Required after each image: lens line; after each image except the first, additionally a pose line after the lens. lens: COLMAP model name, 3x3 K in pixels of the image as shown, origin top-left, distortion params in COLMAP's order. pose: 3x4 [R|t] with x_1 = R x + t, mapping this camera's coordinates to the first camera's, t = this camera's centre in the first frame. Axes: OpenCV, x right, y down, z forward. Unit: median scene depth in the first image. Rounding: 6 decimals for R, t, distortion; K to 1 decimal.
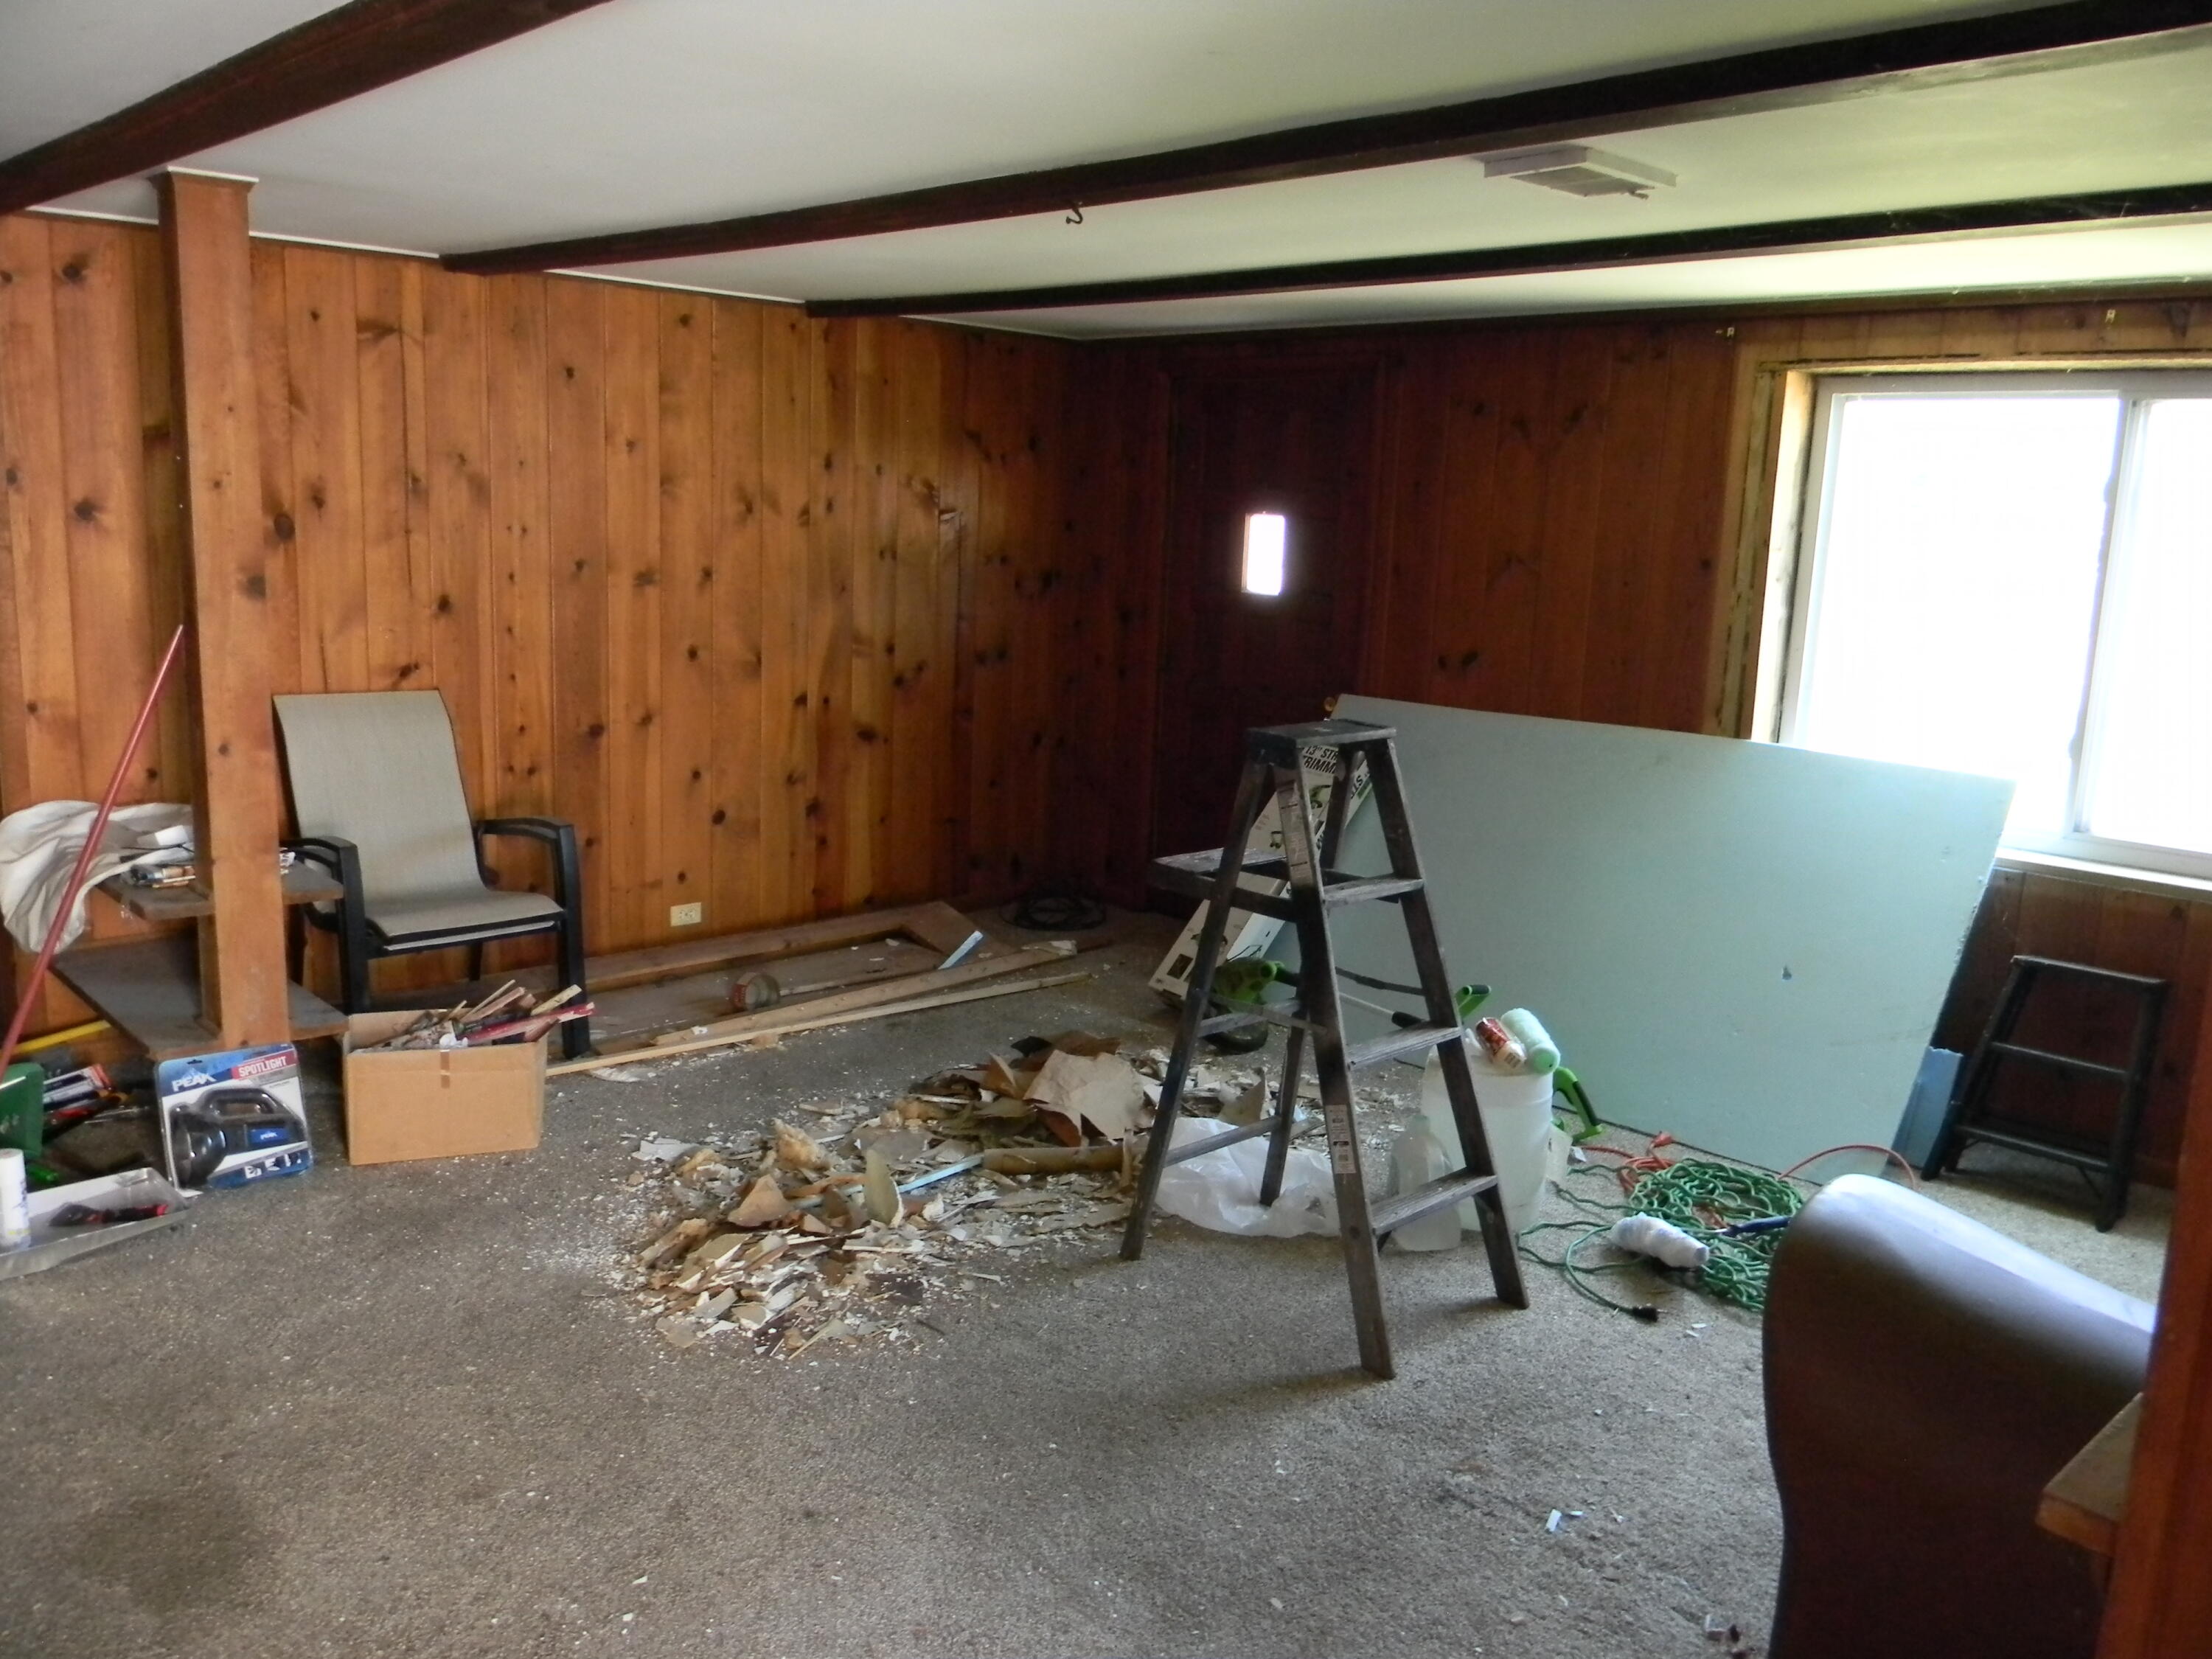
lens RADIAL K [[1754.7, 0, 1107.4], [0, 1754.7, 831.0], [0, 0, 1]] dist [-0.002499, -0.020042]
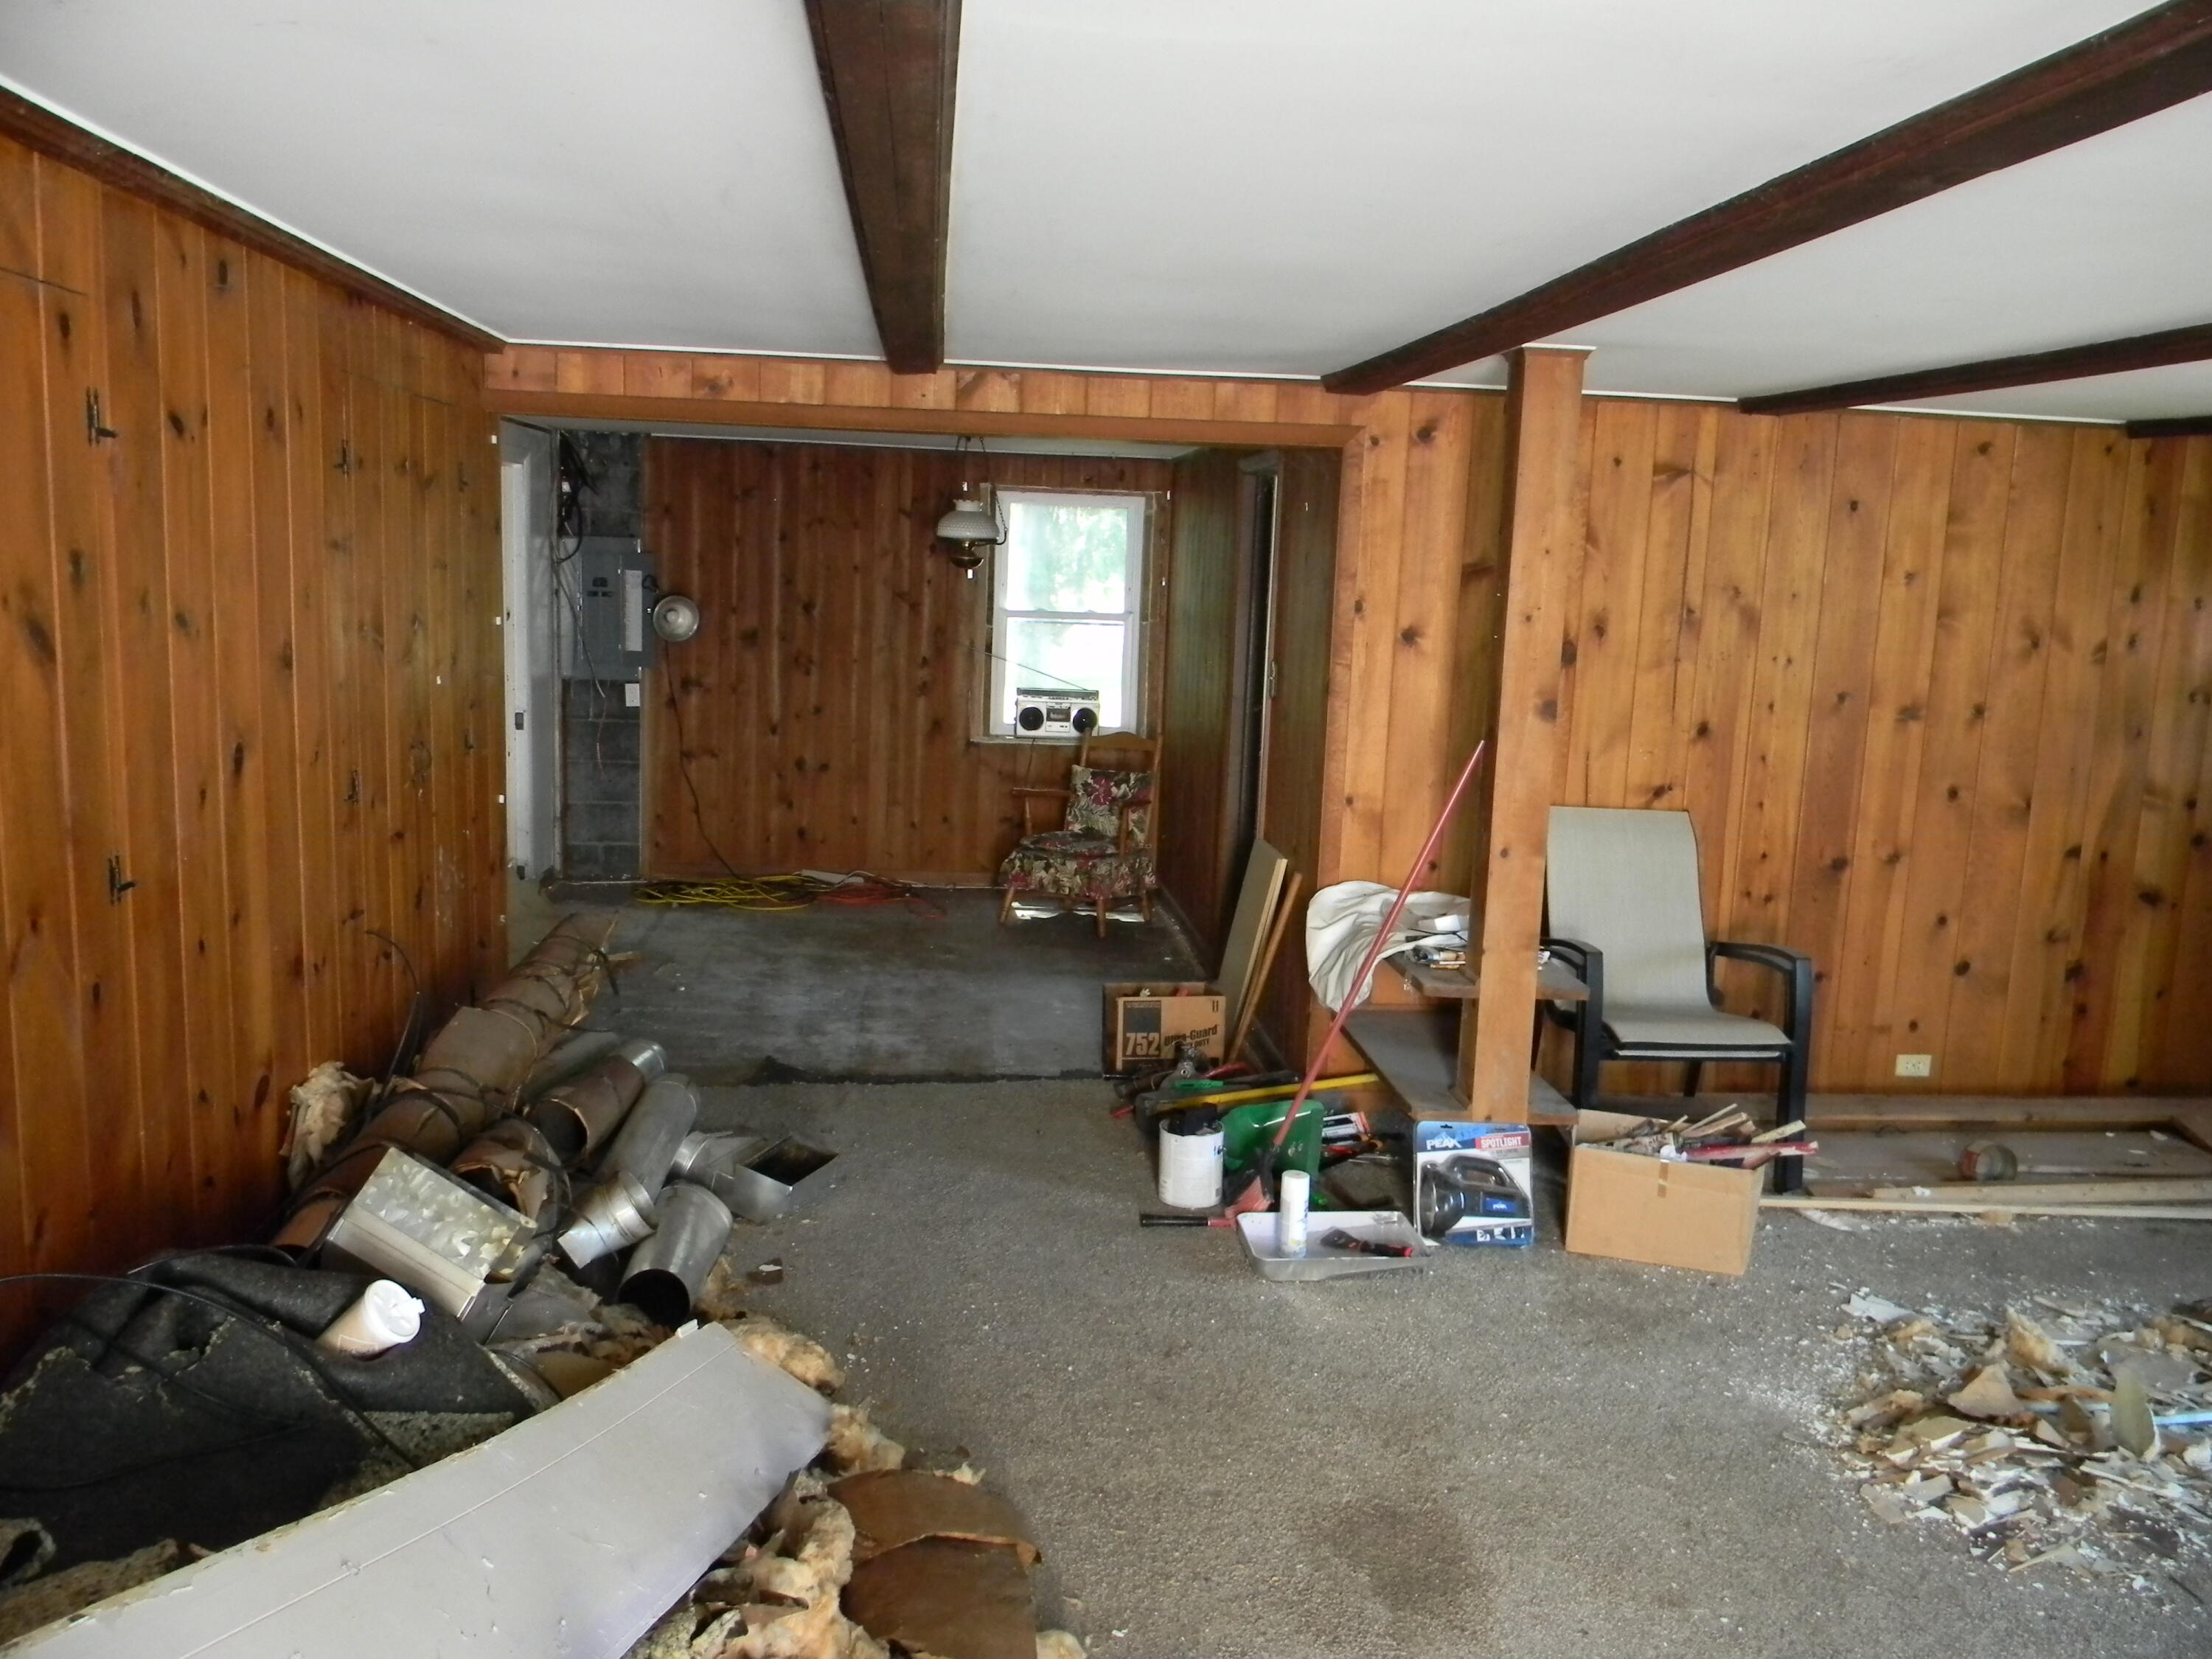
lens RADIAL K [[1754.7, 0, 1095.3], [0, 1754.7, 829.0], [0, 0, 1]] dist [-0.002499, -0.020042]
pose [[0.784090, 0.085086, -0.614788, -0.020323], [-0.125113, 0.991892, -0.022291, -0.003703], [0.607906, 0.094396, 0.788378, -0.037107]]
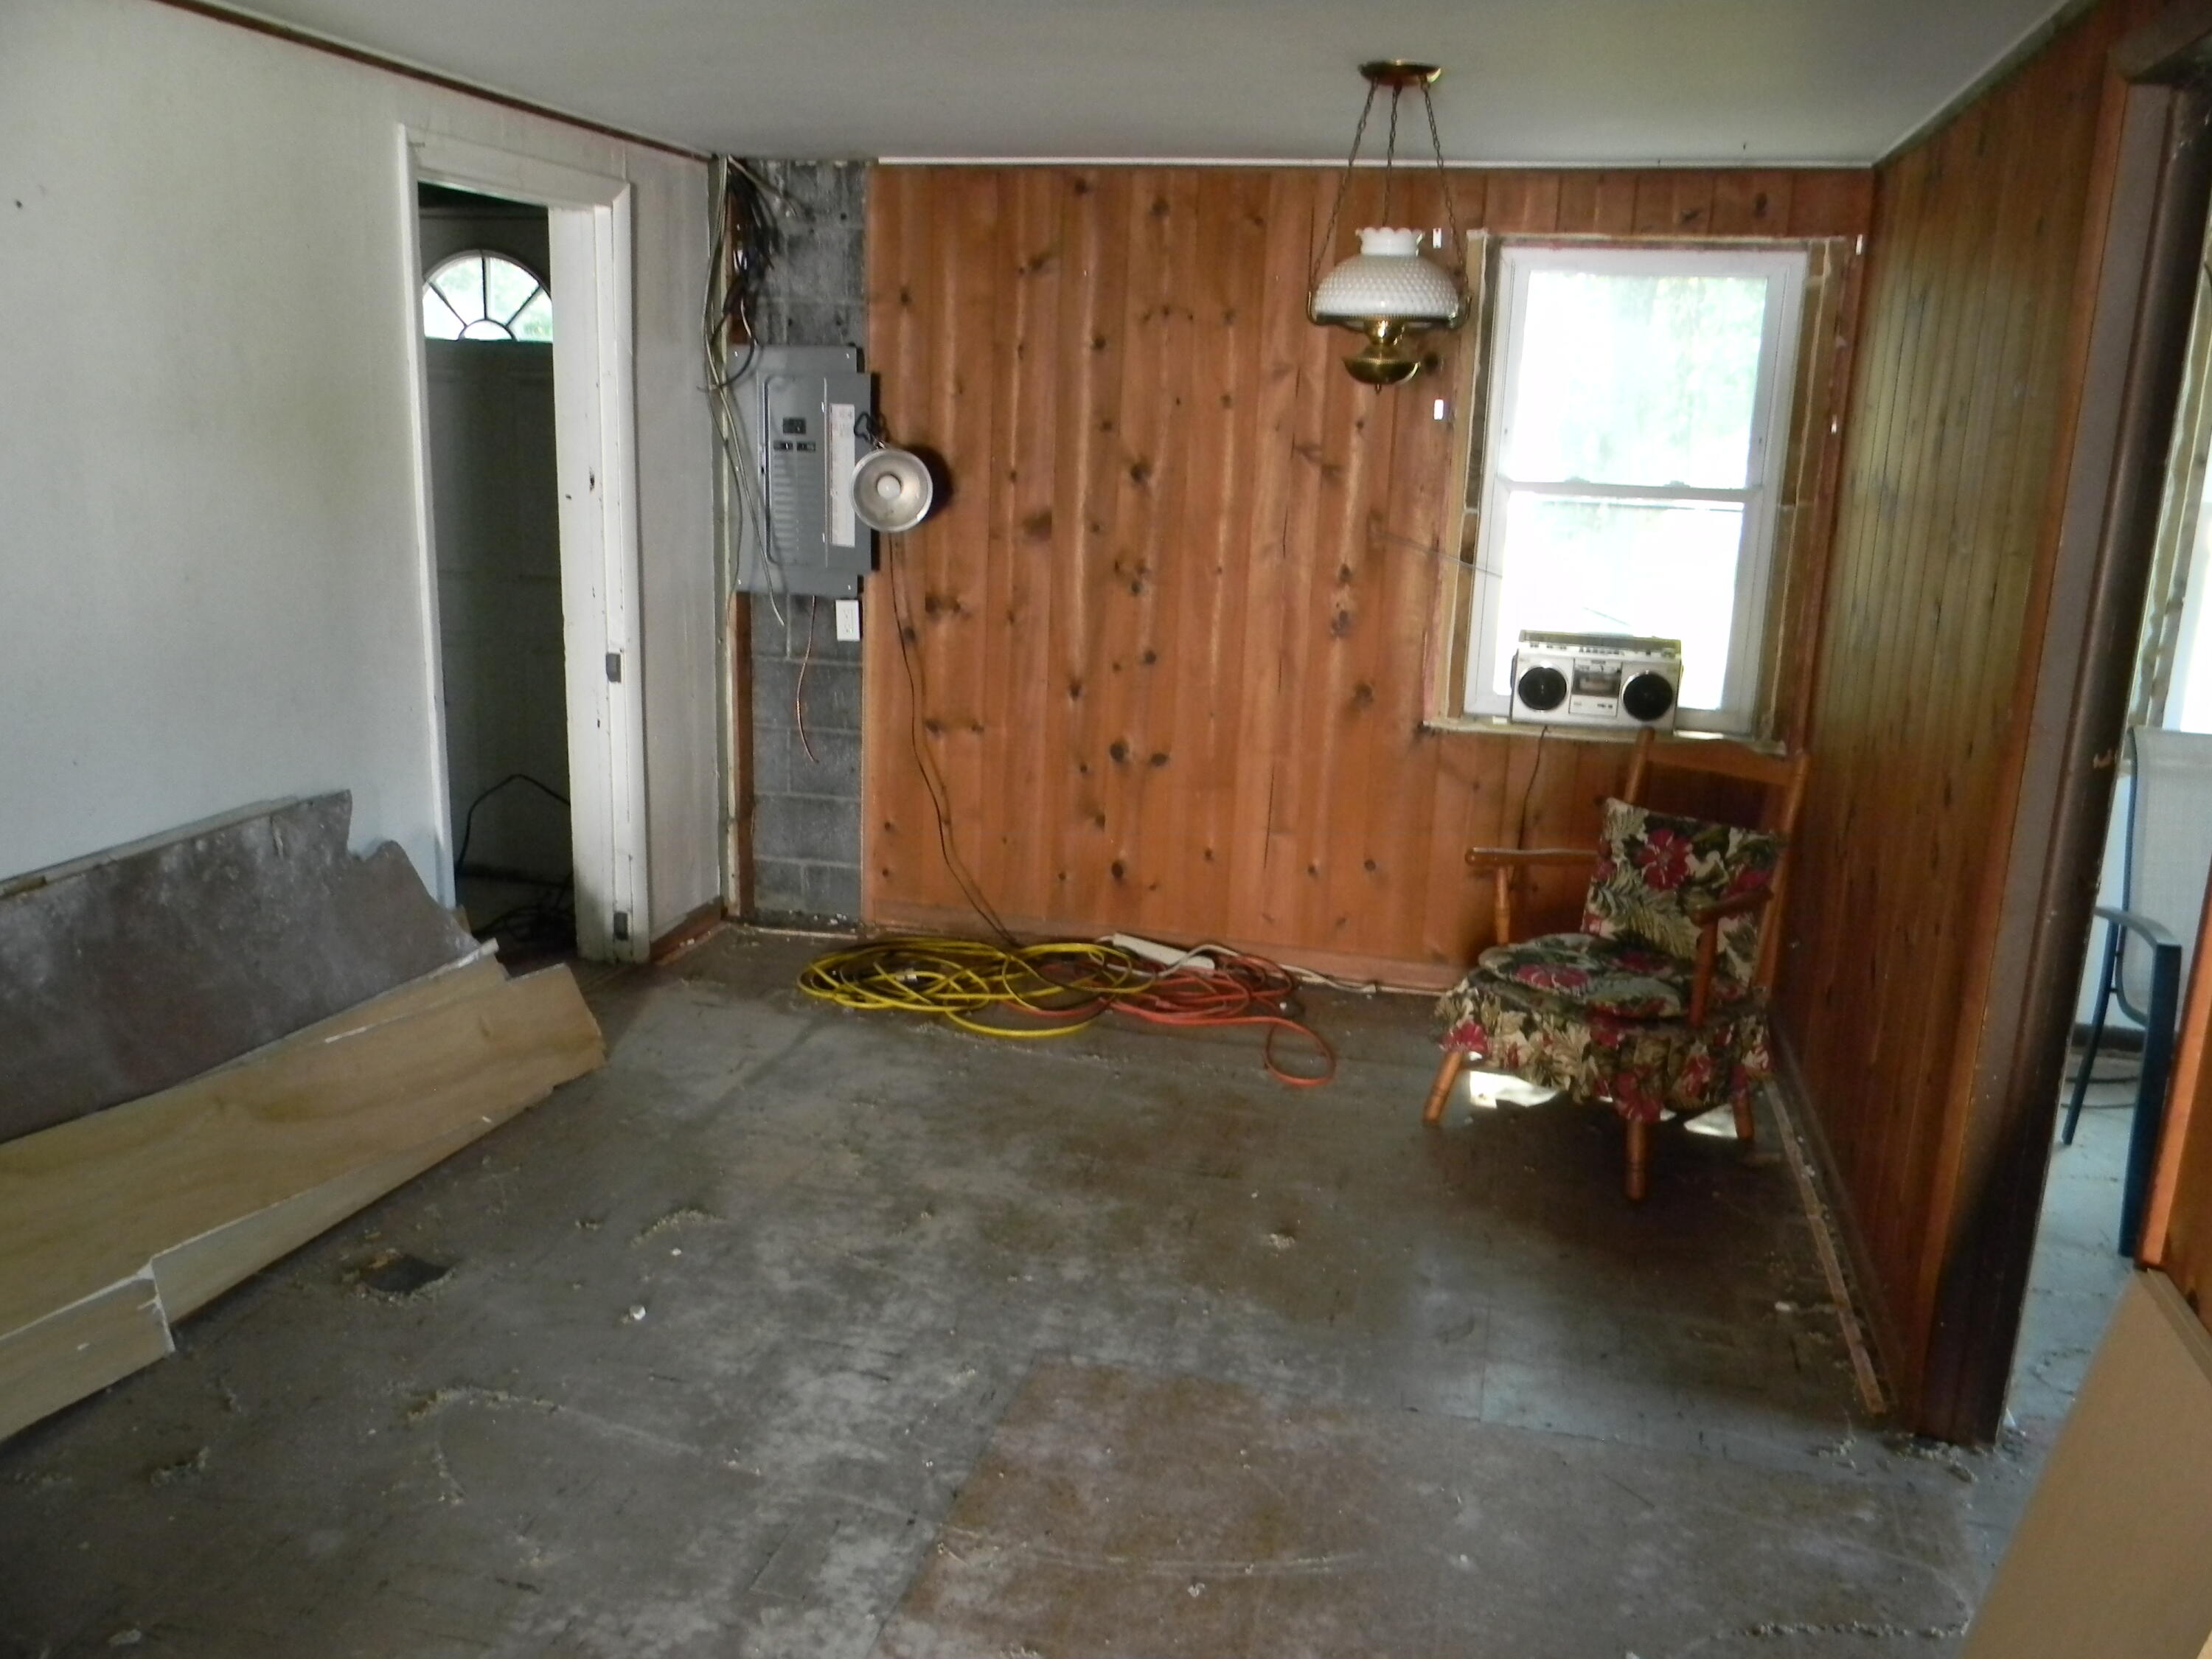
lens RADIAL K [[1754.7, 0, 1097.7], [0, 1754.7, 825.1], [0, 0, 1]] dist [-0.002499, -0.020042]
pose [[0.532550, 0.177049, -0.827674, -0.404910], [-0.173721, 0.979923, 0.097840, -0.098572], [0.828379, 0.091680, 0.552615, 0.466289]]
